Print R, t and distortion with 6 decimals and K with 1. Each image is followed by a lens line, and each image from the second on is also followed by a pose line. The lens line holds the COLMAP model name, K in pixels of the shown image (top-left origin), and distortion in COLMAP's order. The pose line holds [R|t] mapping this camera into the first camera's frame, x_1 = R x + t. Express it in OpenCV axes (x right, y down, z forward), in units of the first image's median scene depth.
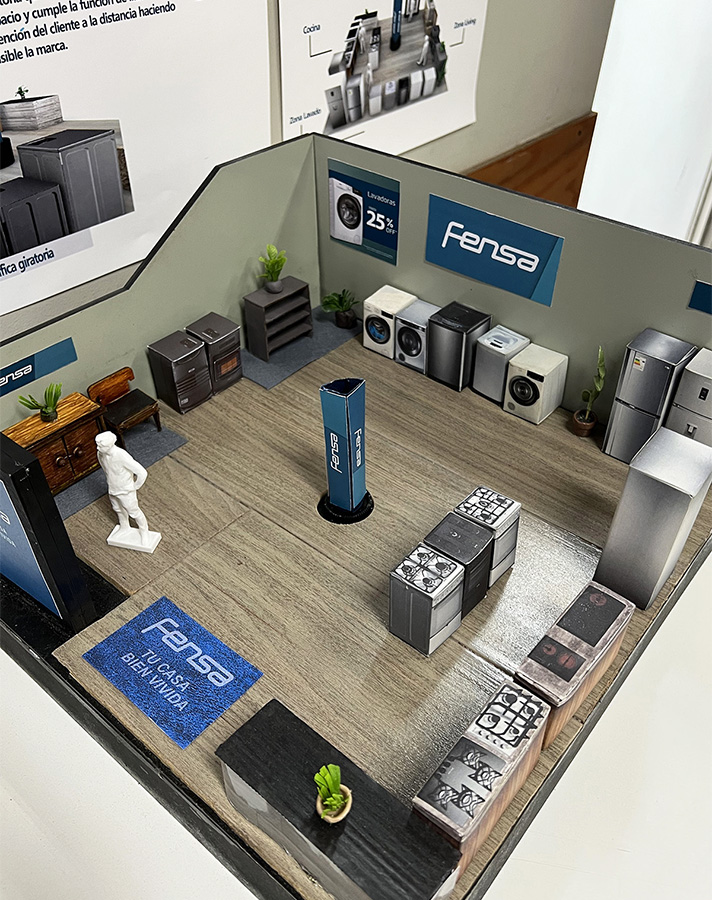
lens RADIAL K [[775.0, 0, 368.5], [0, 775.0, 454.5], [0, 0, 1]] dist [0.152952, -0.376358]
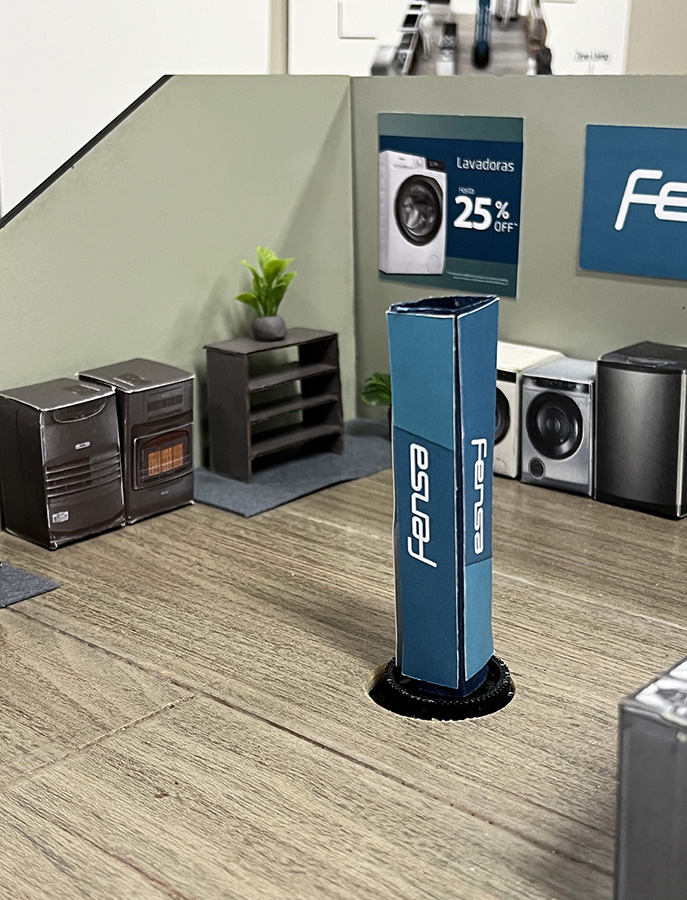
lens RADIAL K [[1257.2, 0, 359.6], [0, 1257.2, 483.1], [0, 0, 1]] dist [0.308362, -1.378192]
pose [[0.999555, -0.009713, -0.028206, -0.045188], [-0.001880, 0.923119, -0.384510, 0.189148], [0.029773, 0.384392, 0.922690, 0.329065]]
